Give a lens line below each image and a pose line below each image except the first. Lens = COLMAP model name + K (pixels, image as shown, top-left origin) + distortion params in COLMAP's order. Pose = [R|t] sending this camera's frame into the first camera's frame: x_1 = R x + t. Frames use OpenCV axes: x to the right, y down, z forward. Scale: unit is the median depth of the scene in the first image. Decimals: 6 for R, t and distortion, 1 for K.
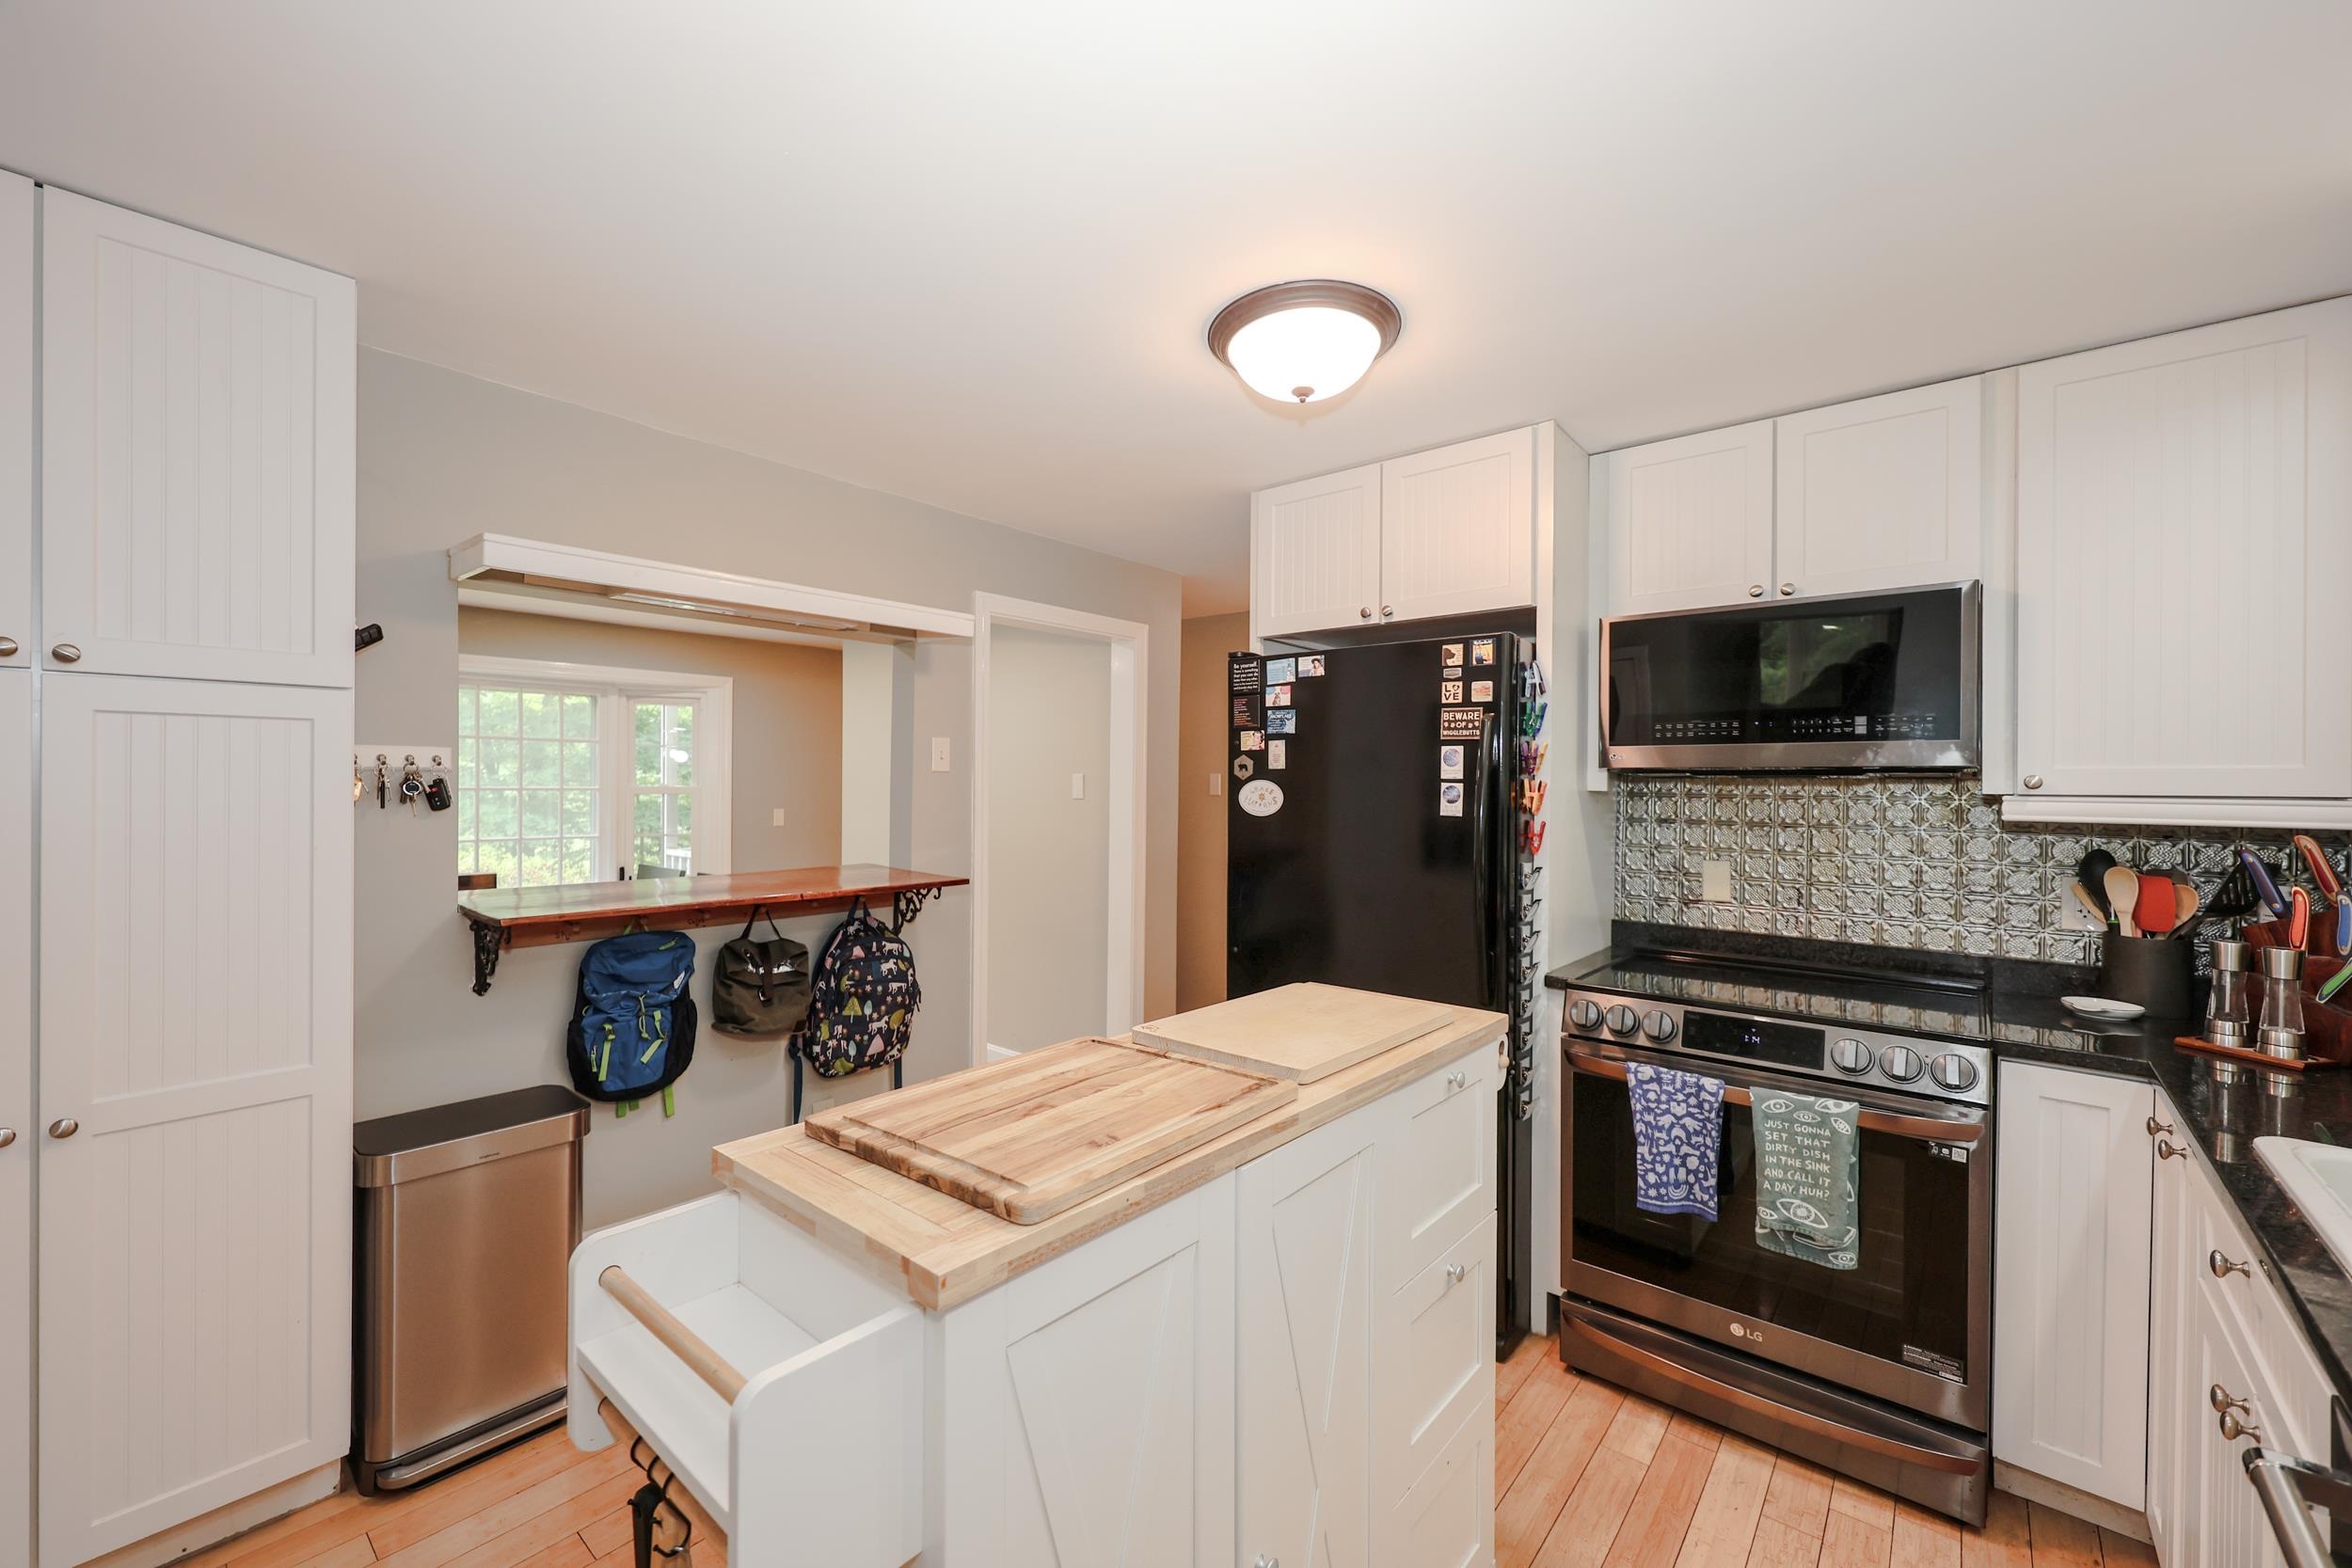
lens RADIAL K [[949.0, 0, 1173.2], [0, 949.0, 786.7], [0, 0, 1]] dist [0.010389, -0.000264]
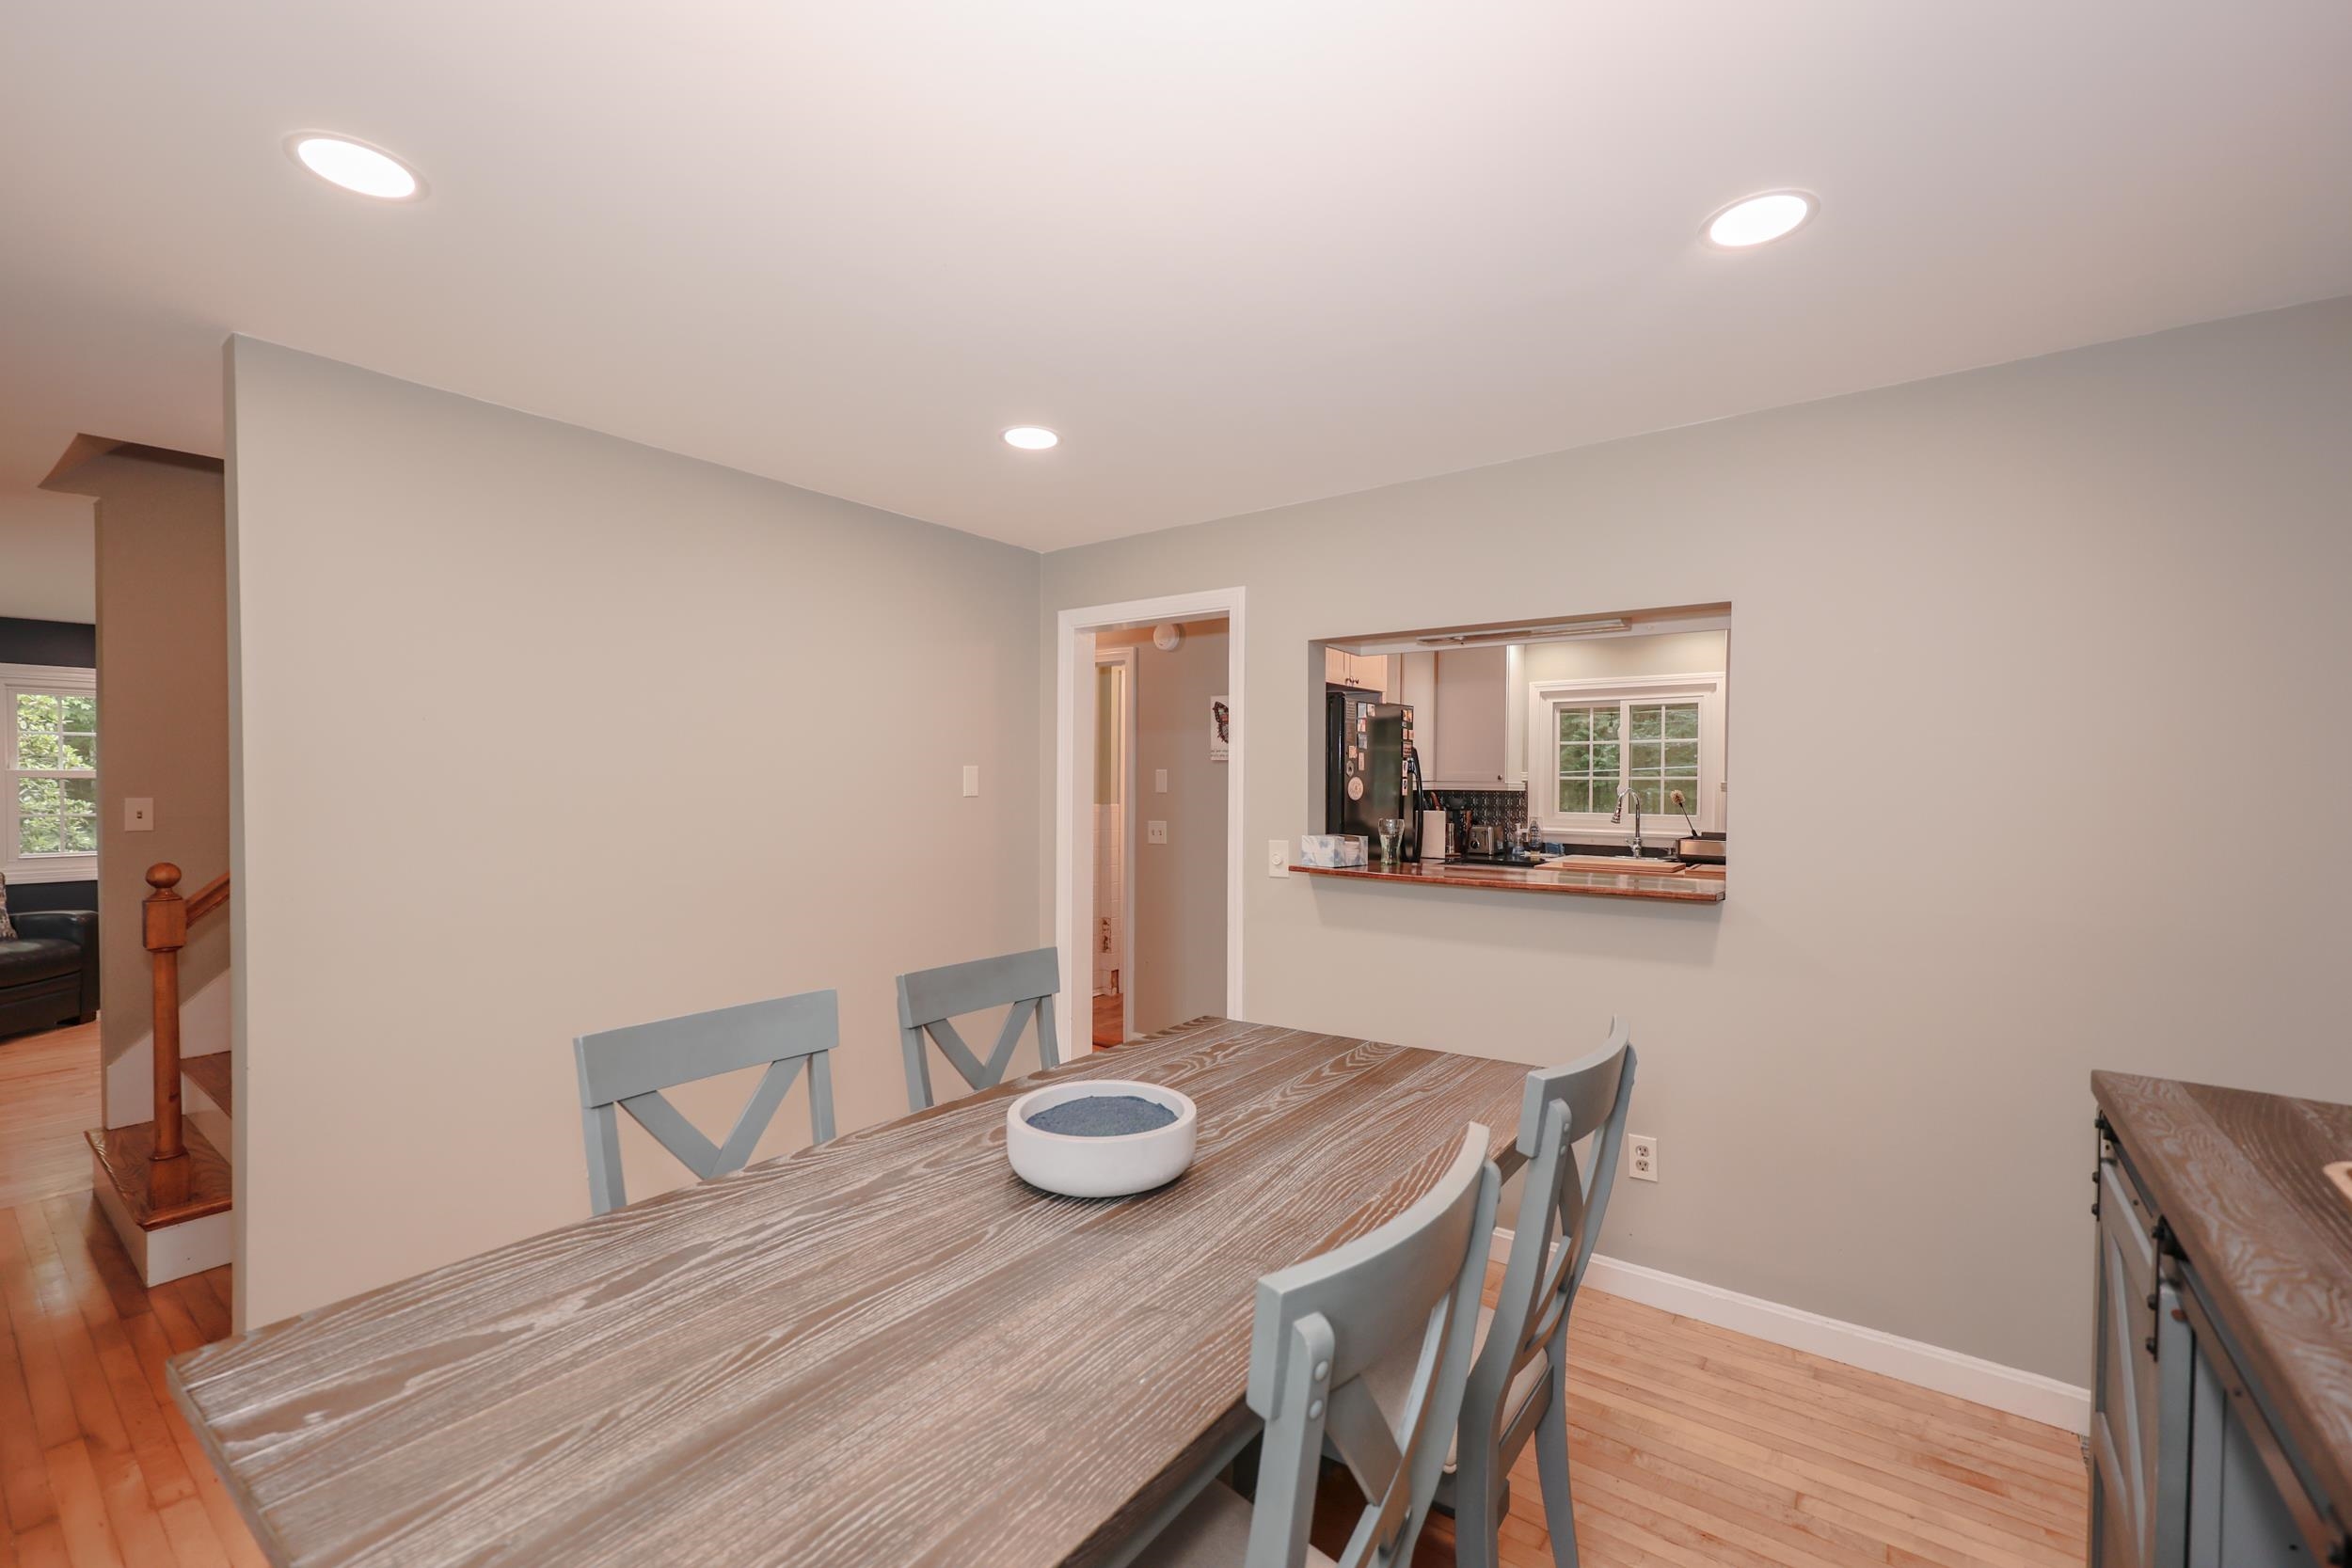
lens RADIAL K [[985.4, 0, 1166.8], [0, 985.4, 791.3], [0, 0, 1]] dist [-0.001362, -0.000281]
pose [[-0.052432, -0.022879, 0.998362, -1.746178], [-0.005325, 0.999730, 0.022631, -0.021575], [-0.998610, -0.004130, -0.052540, 1.592095]]
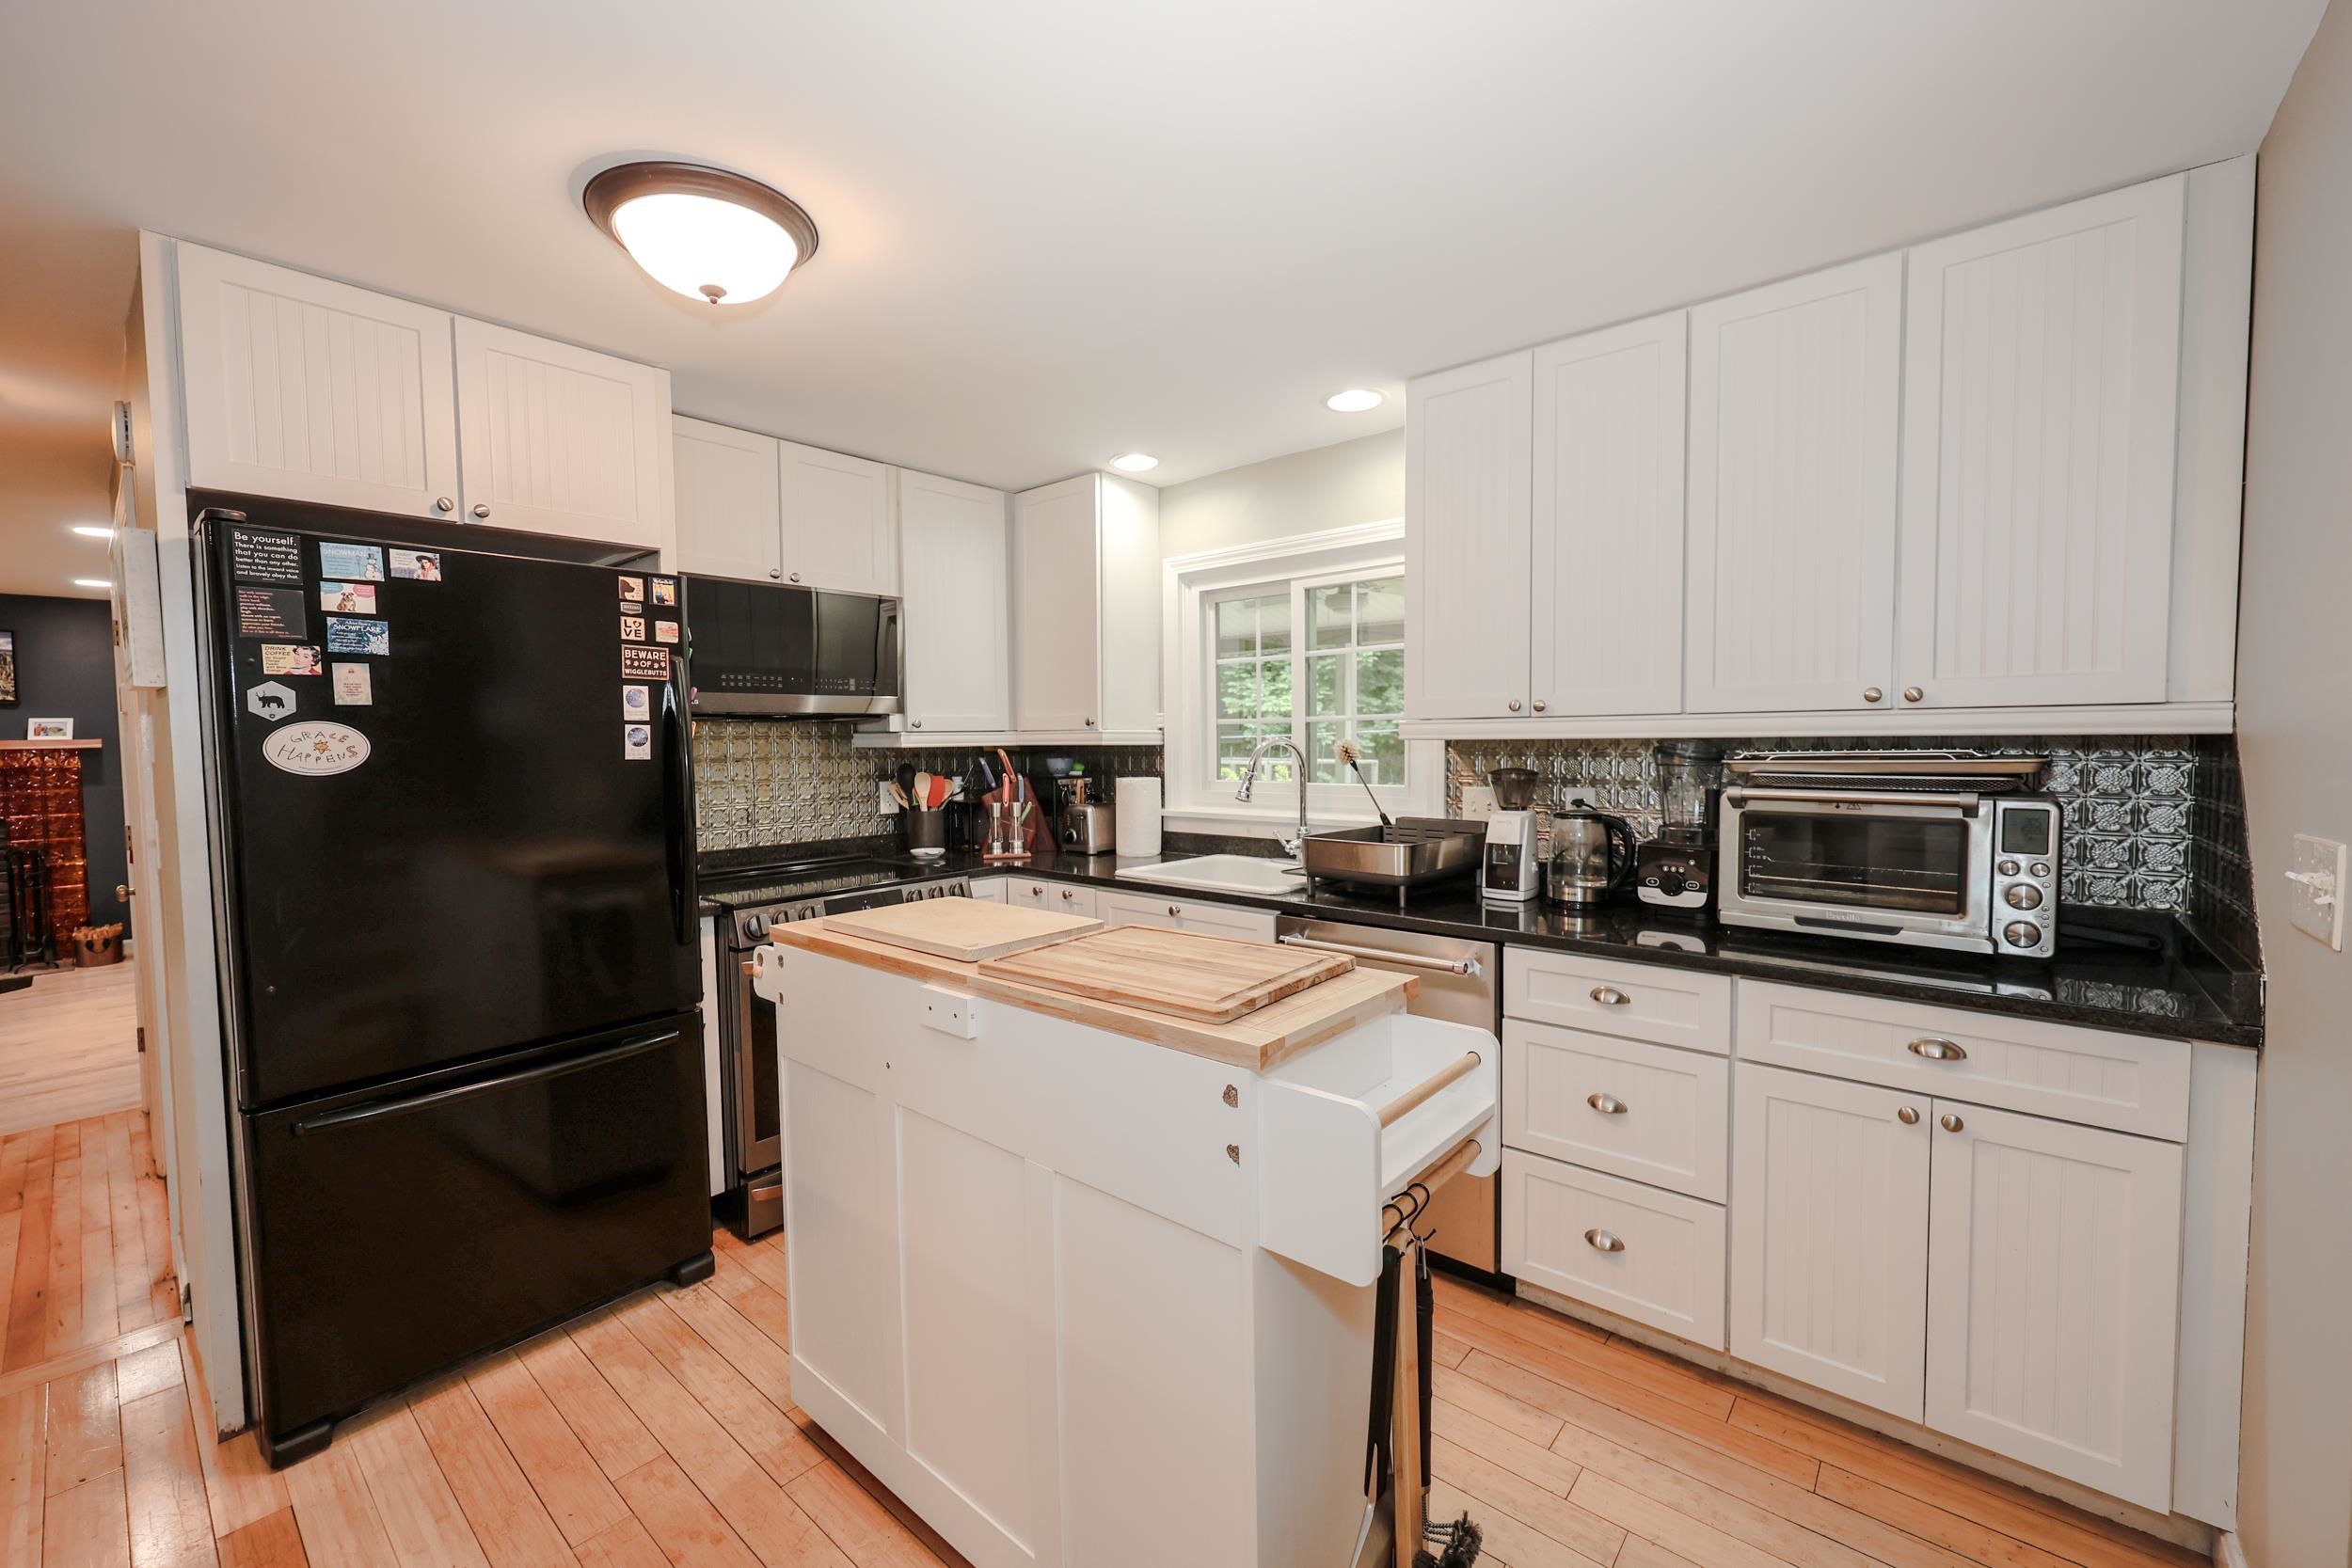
lens RADIAL K [[949.0, 0, 1176.3], [0, 949.0, 773.1], [0, 0, 1]] dist [0.010389, -0.000264]
pose [[-0.000412, -0.048990, 0.998799, -0.651018], [0.012657, 0.998719, 0.048991, 0.004334], [-0.999920, 0.012662, 0.000209, 0.457500]]
